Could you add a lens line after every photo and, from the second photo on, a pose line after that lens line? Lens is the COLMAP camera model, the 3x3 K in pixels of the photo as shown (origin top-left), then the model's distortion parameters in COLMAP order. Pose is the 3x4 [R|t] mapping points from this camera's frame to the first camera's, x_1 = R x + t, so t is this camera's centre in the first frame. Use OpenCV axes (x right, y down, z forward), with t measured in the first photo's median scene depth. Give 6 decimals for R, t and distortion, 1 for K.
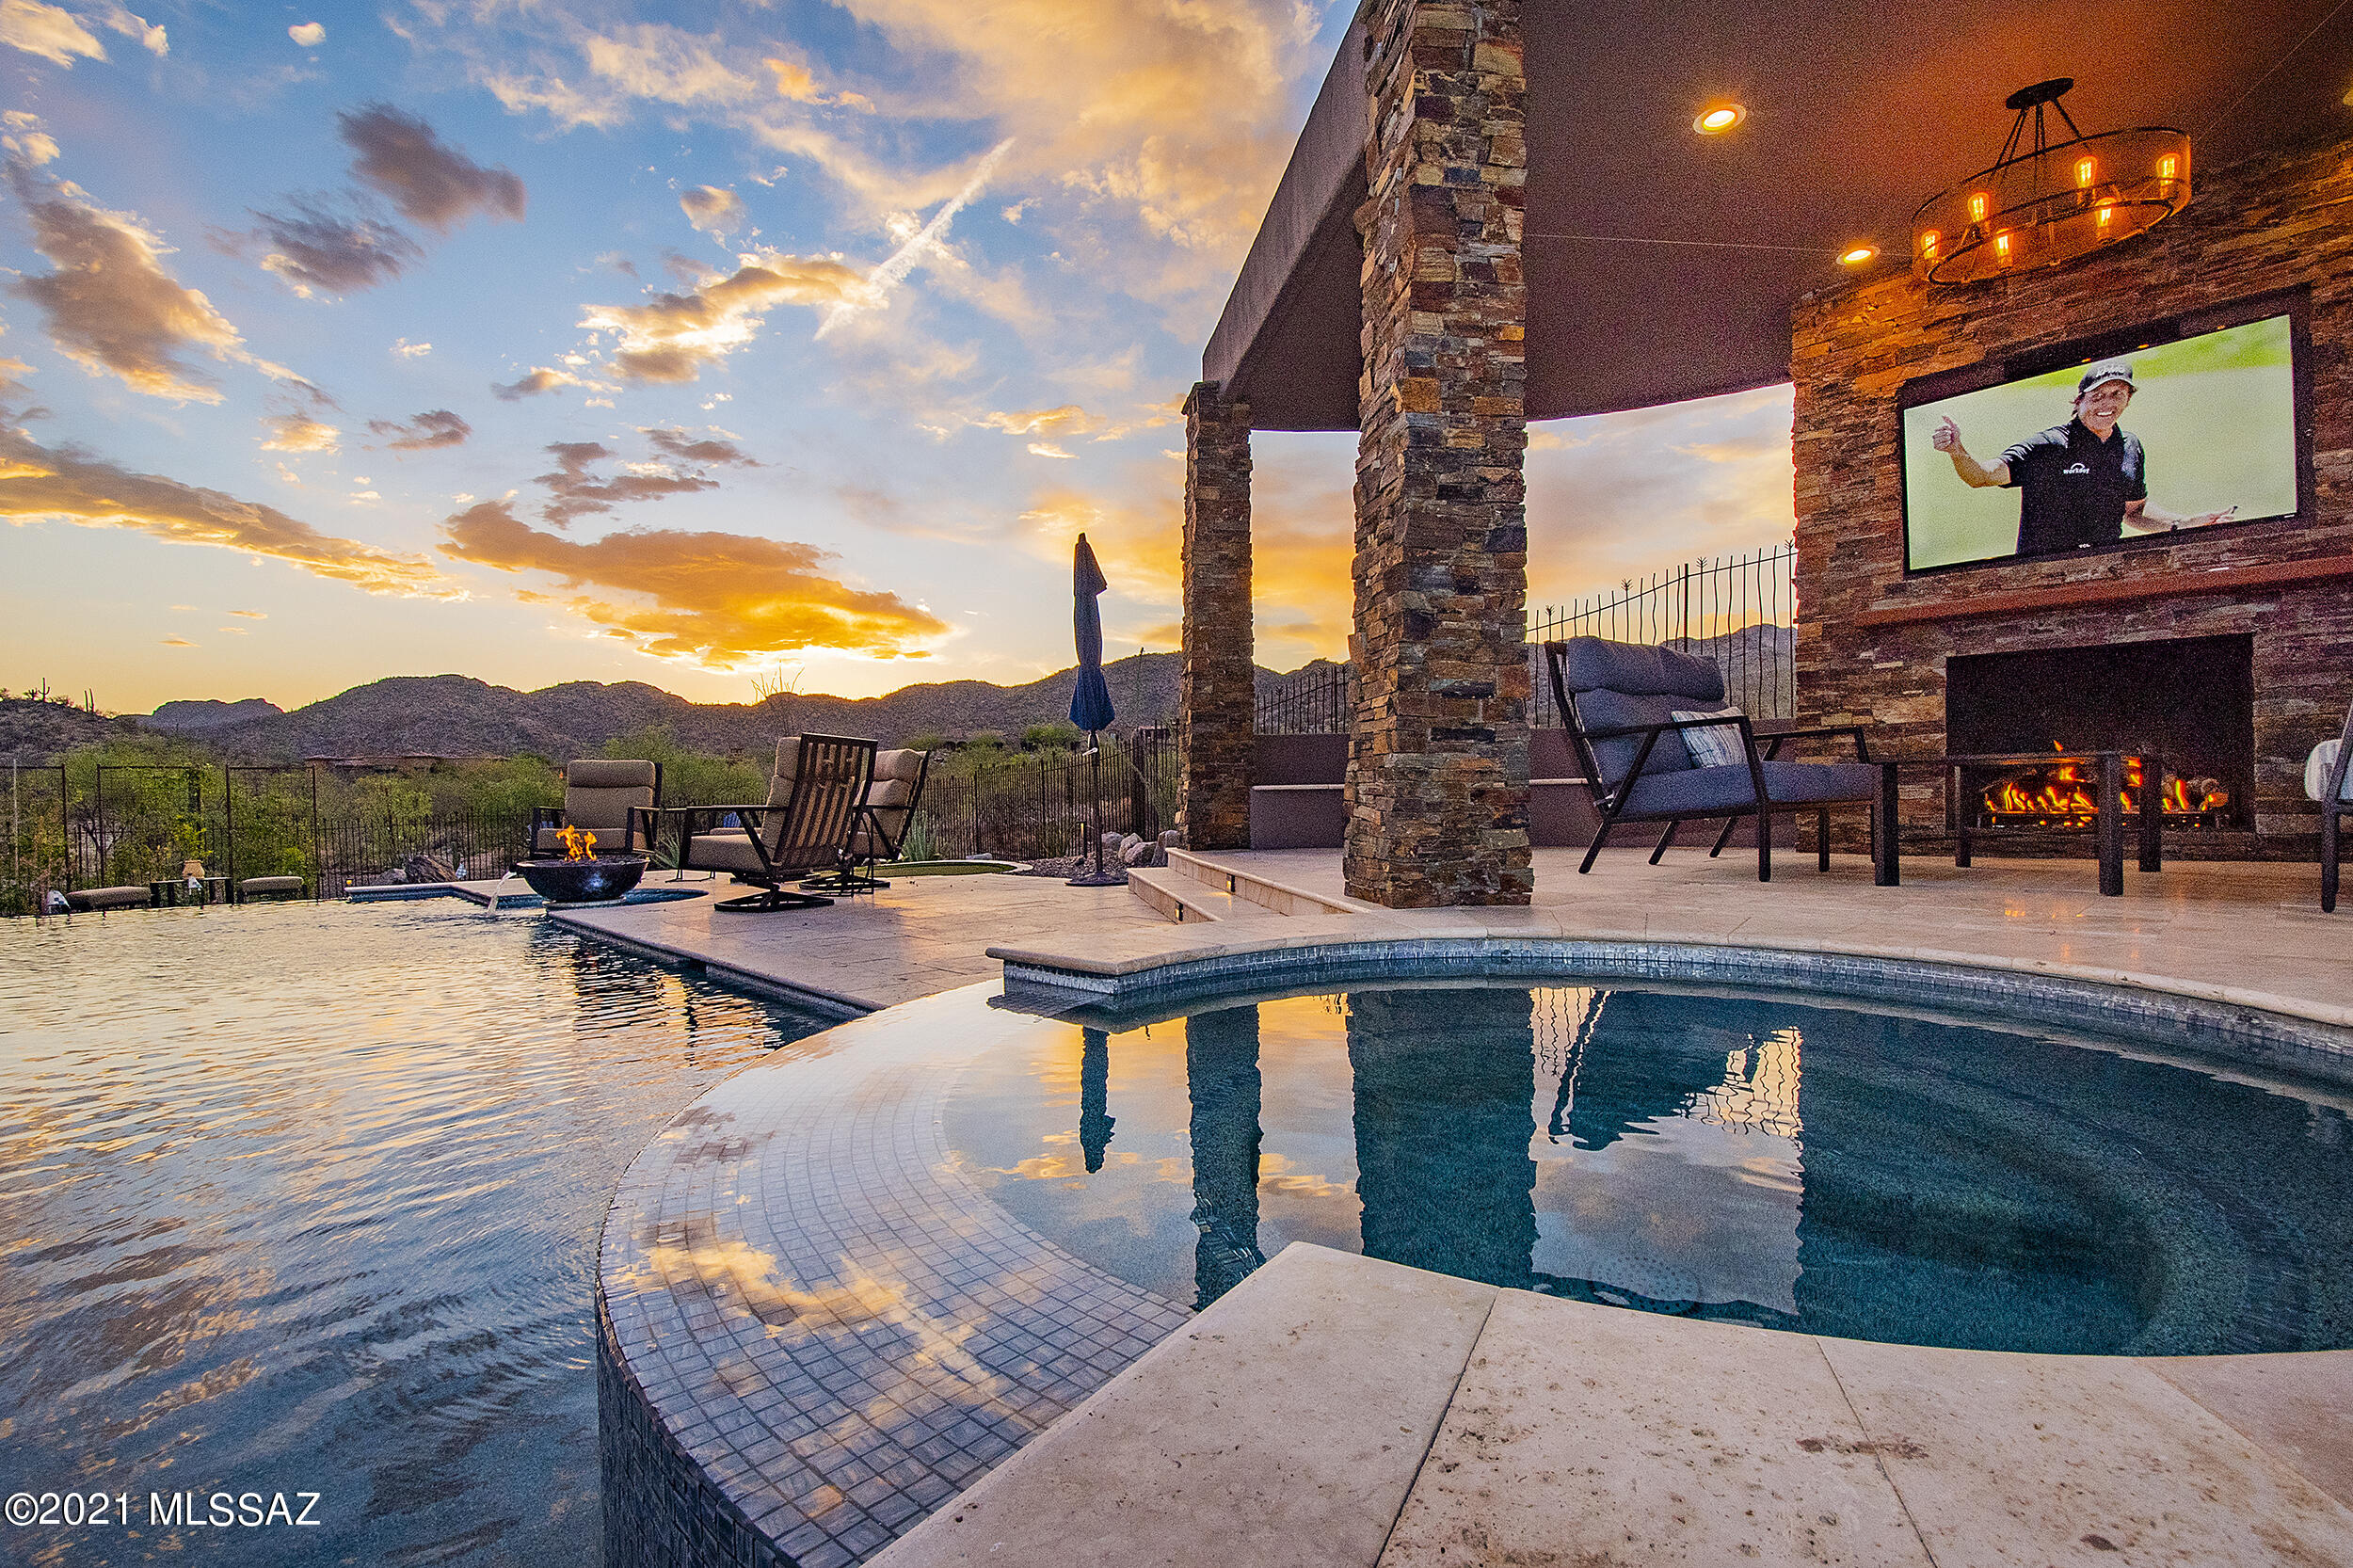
lens RADIAL K [[1059.9, 0, 1183.9], [0, 1059.9, 821.7], [0, 0, 1]] dist [-0.002332, -0.012182]
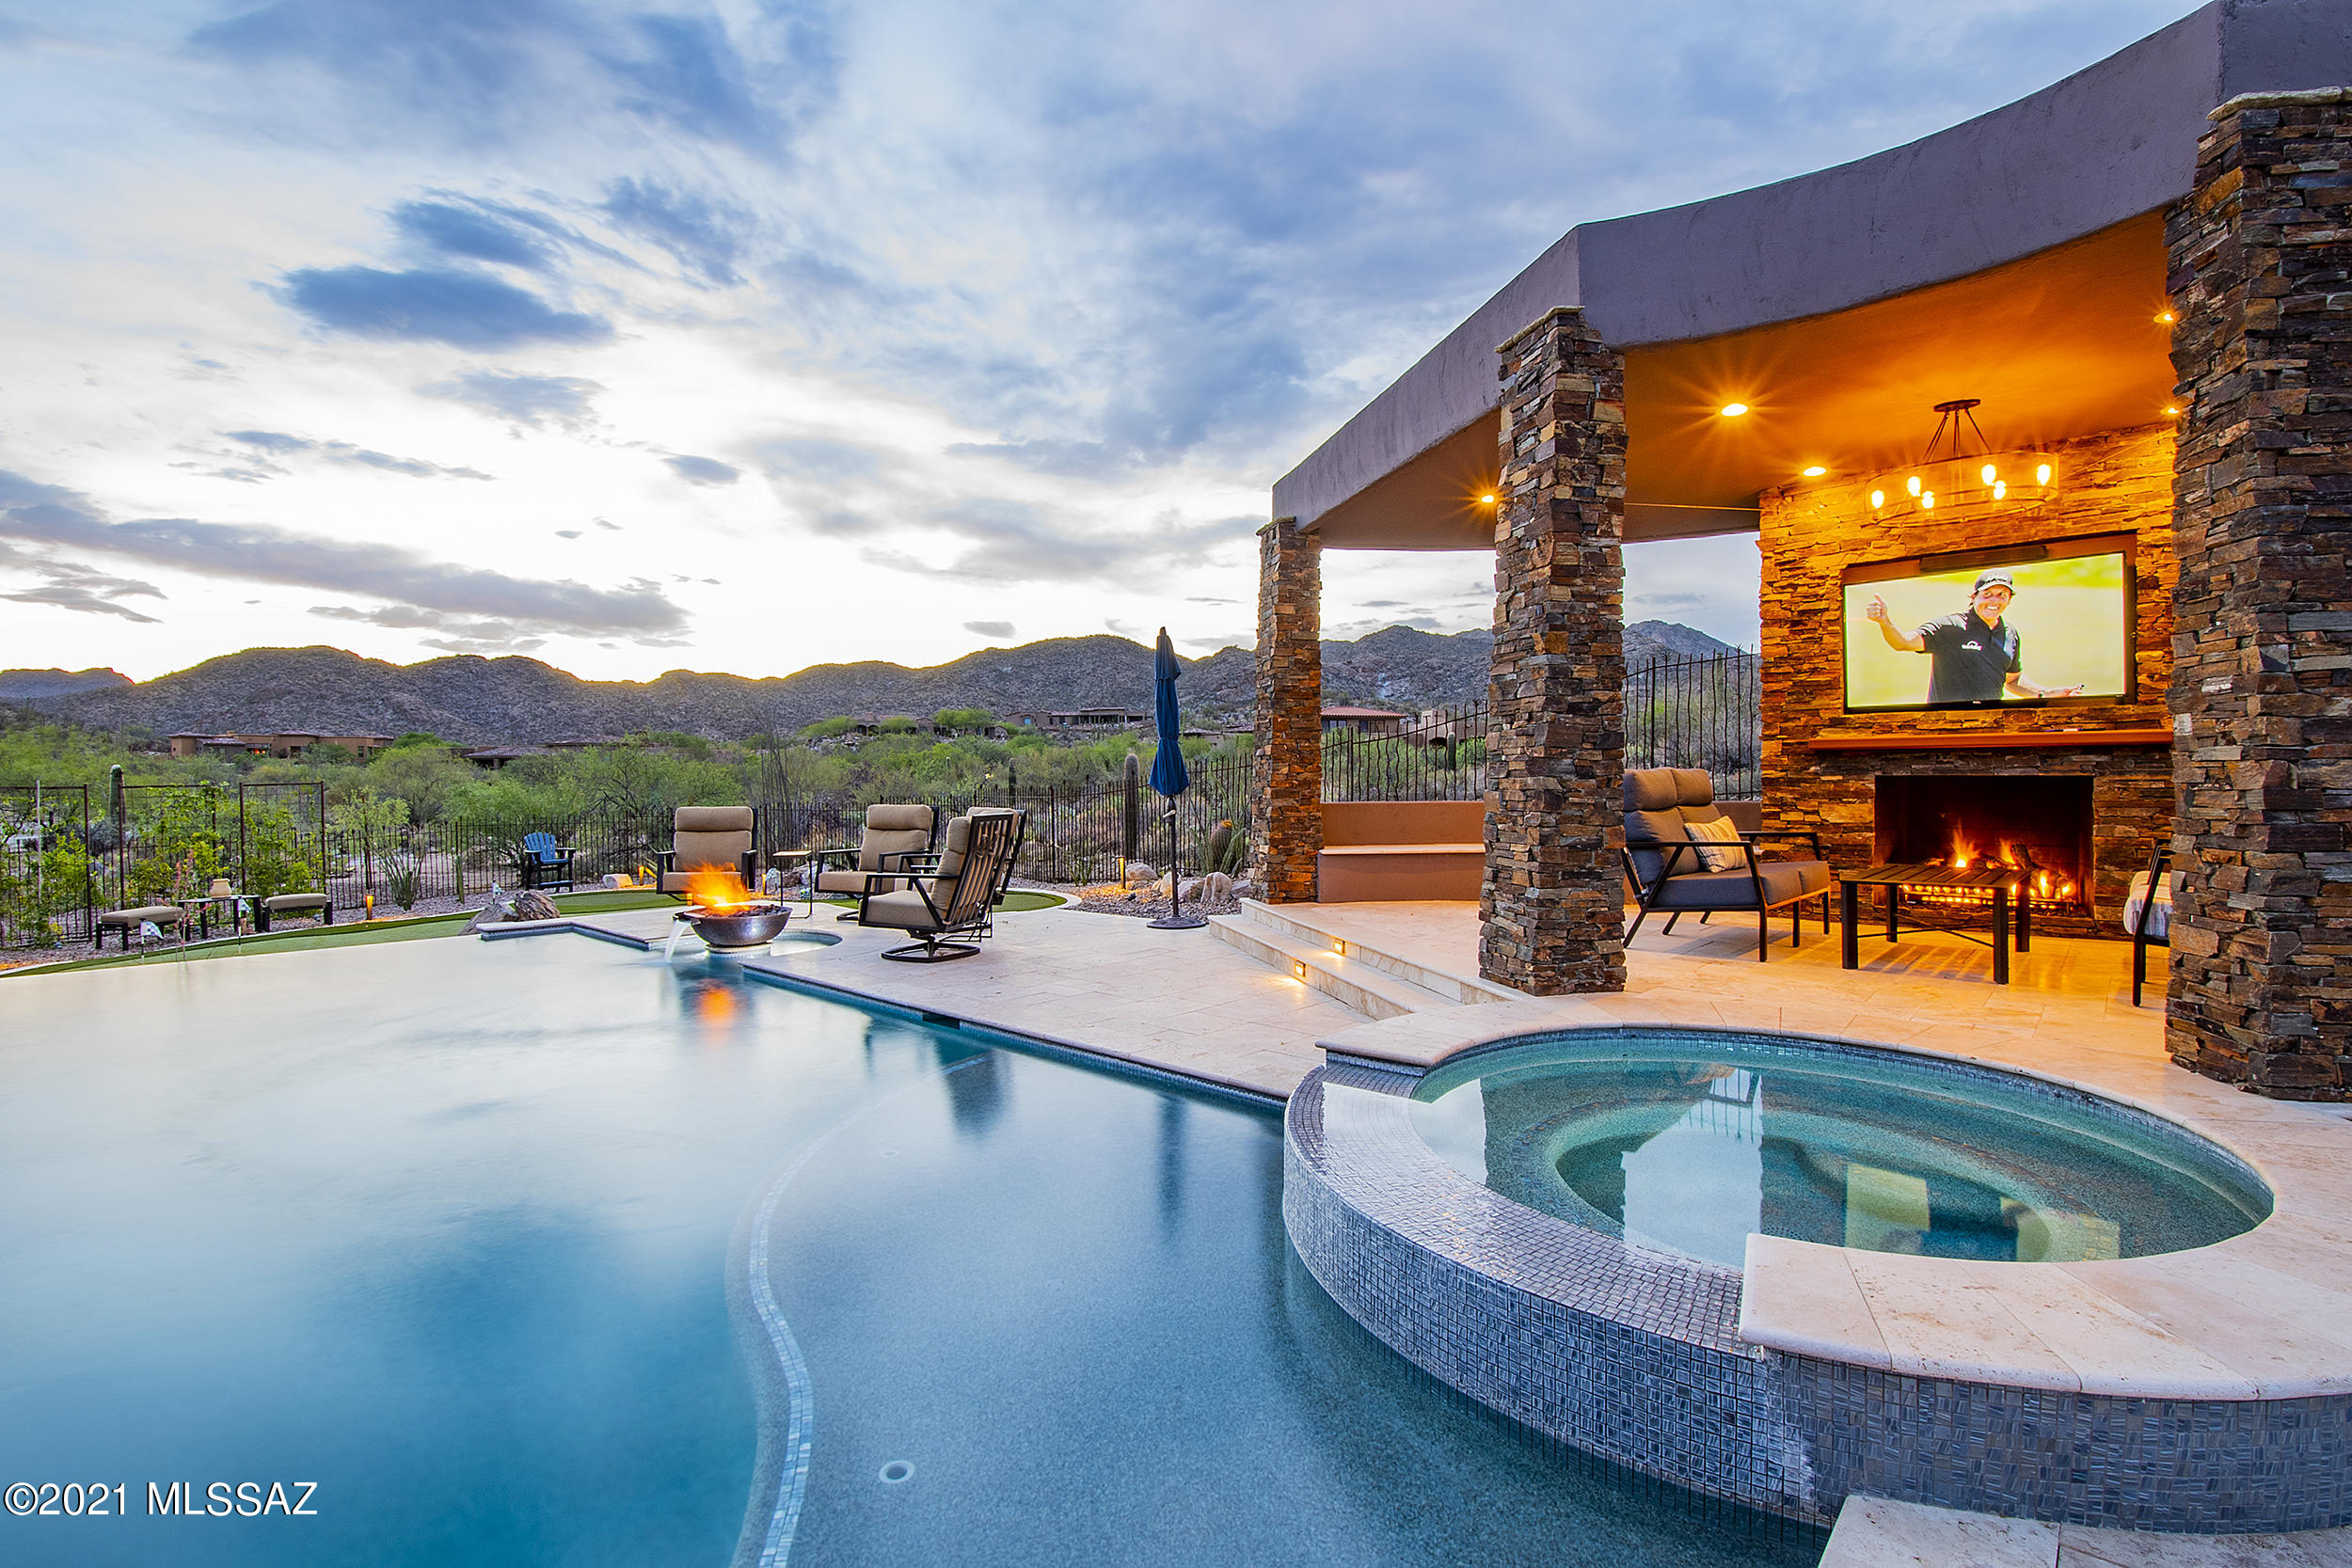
lens RADIAL K [[1059.4, 0, 1177.5], [0, 1059.4, 795.8], [0, 0, 1]] dist [-0.002332, -0.012182]
pose [[0.996909, 0.008162, 0.078142, -0.245300], [-0.007367, 0.999918, -0.010455, -0.105092], [-0.078221, 0.009847, 0.996887, -0.244623]]
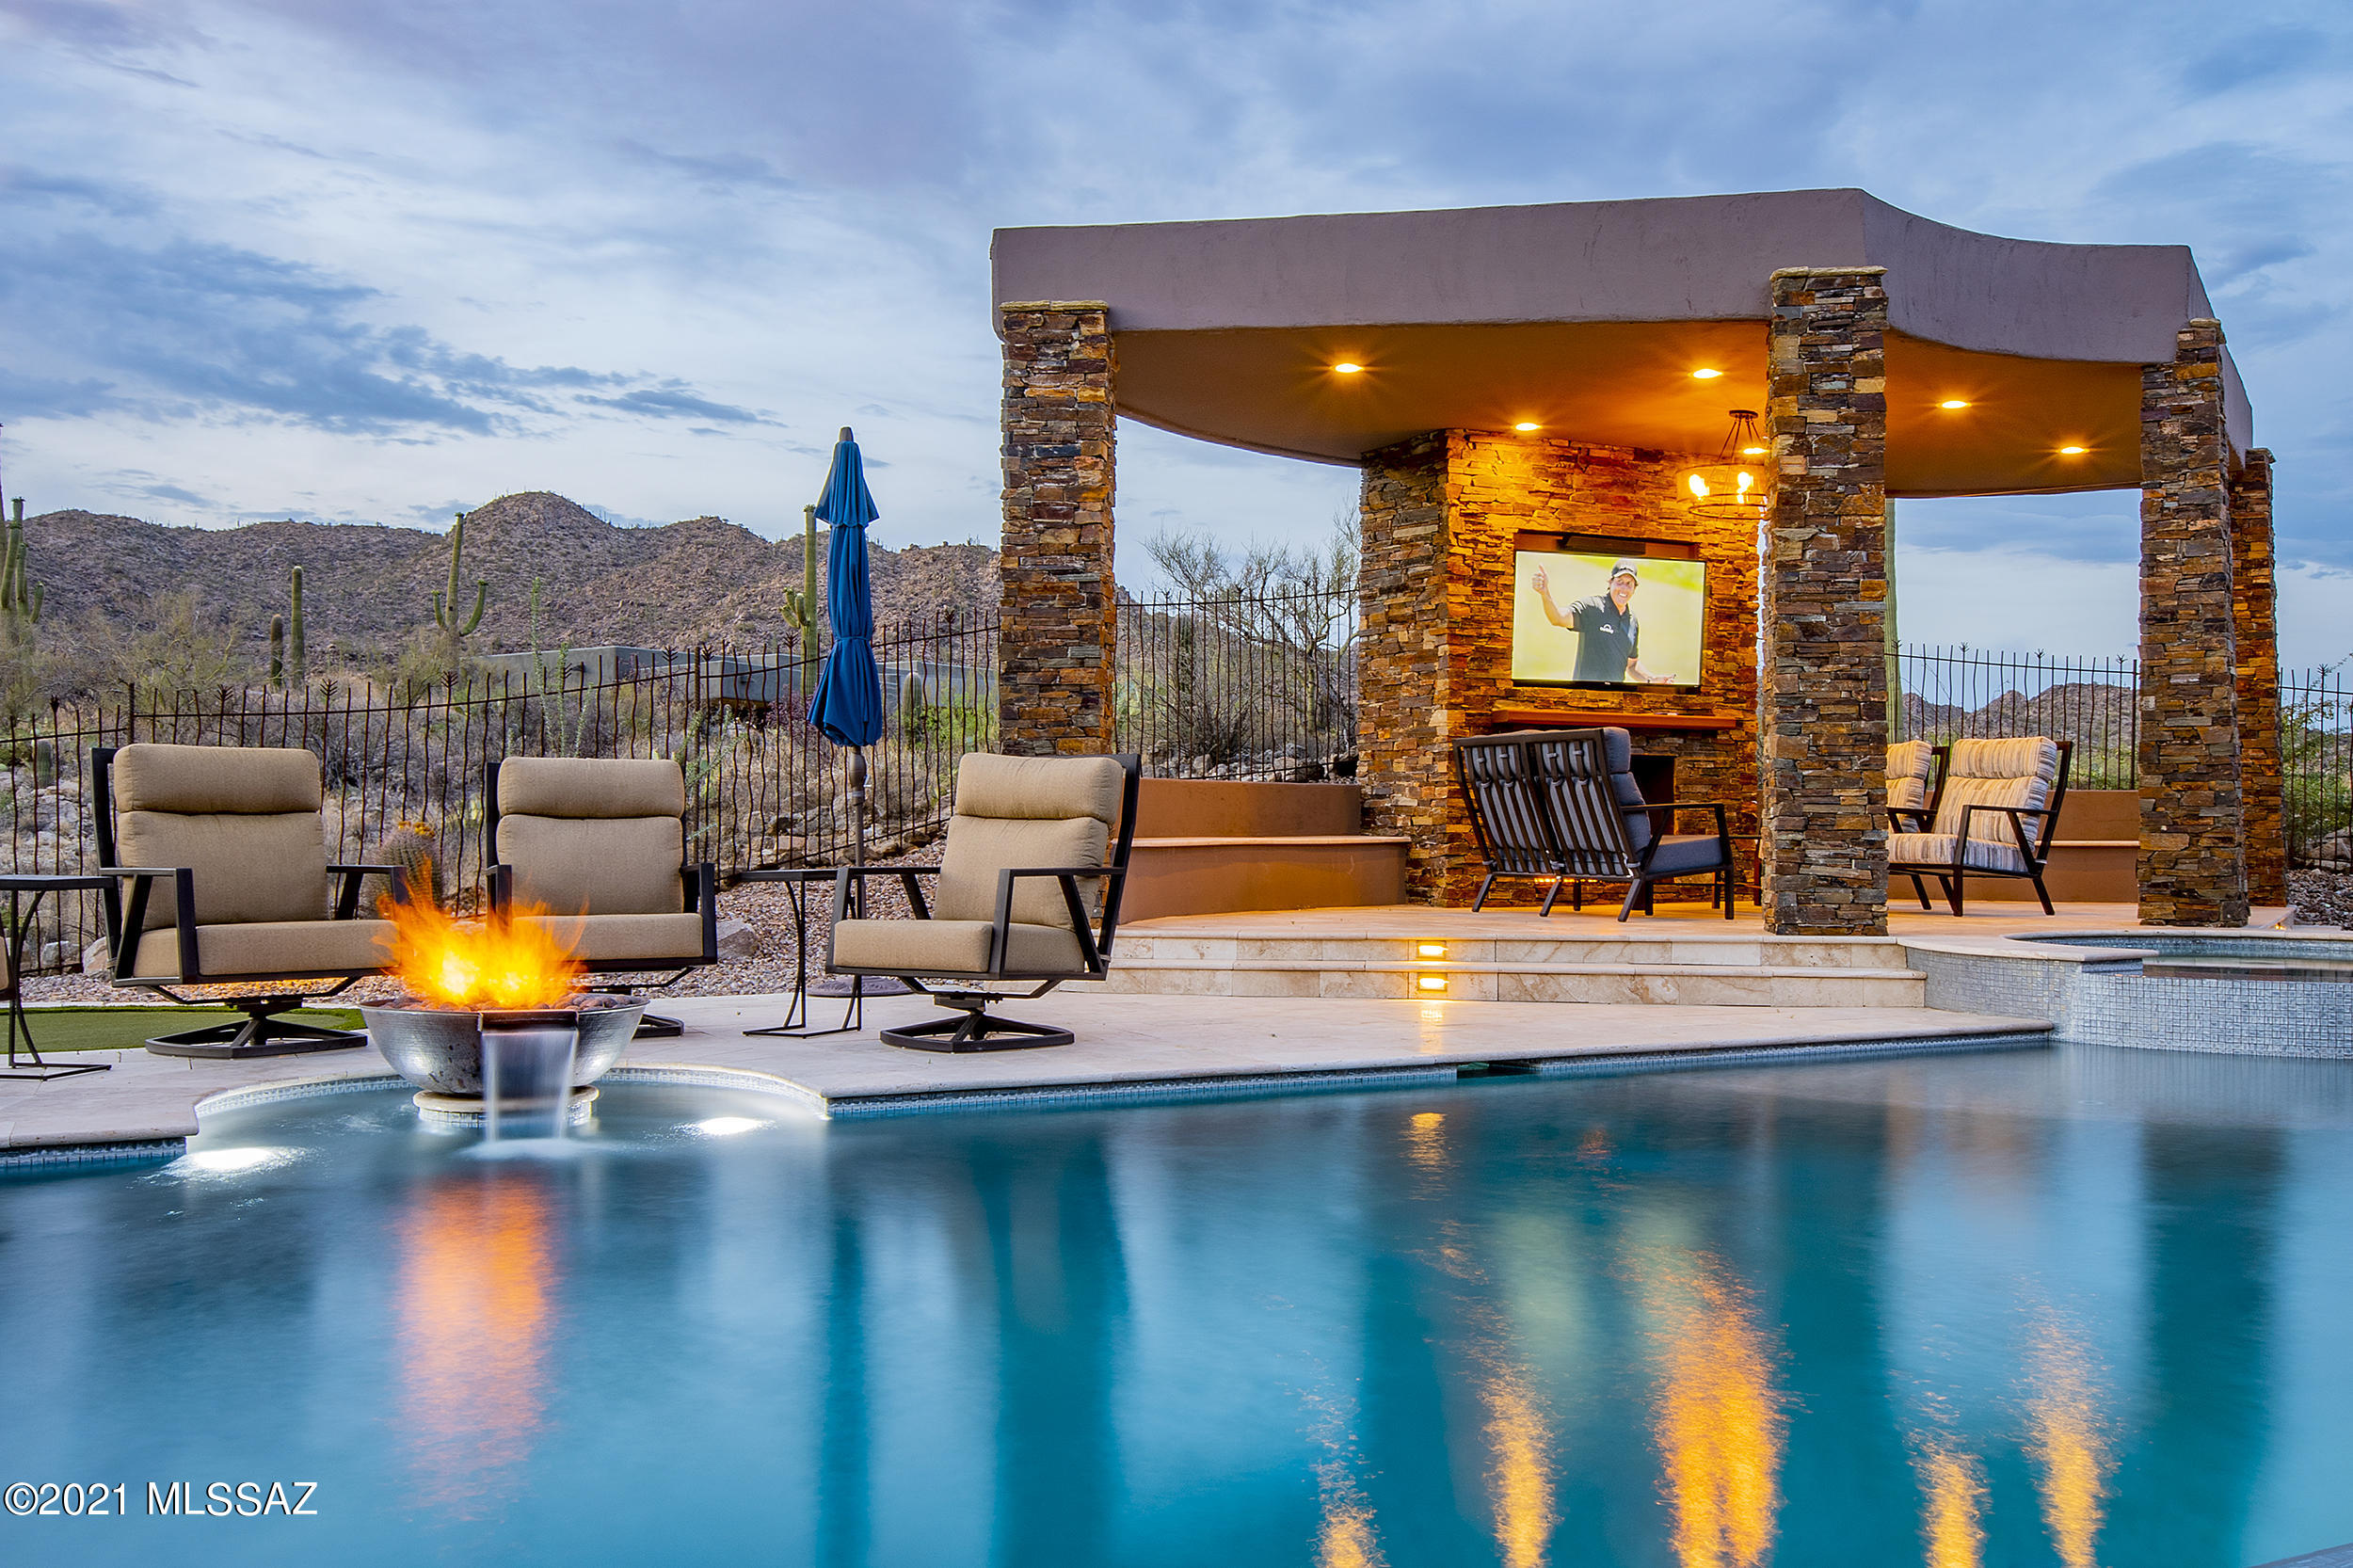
lens RADIAL K [[2060.3, 0, 1178.0], [0, 2060.3, 801.1], [0, 0, 1]] dist [0.035954, -0.012222]
pose [[0.269763, 0.032399, 0.962381, -1.721380], [0.016705, 0.999126, -0.038319, -0.007024], [-0.962782, 0.026414, 0.268986, 0.712135]]
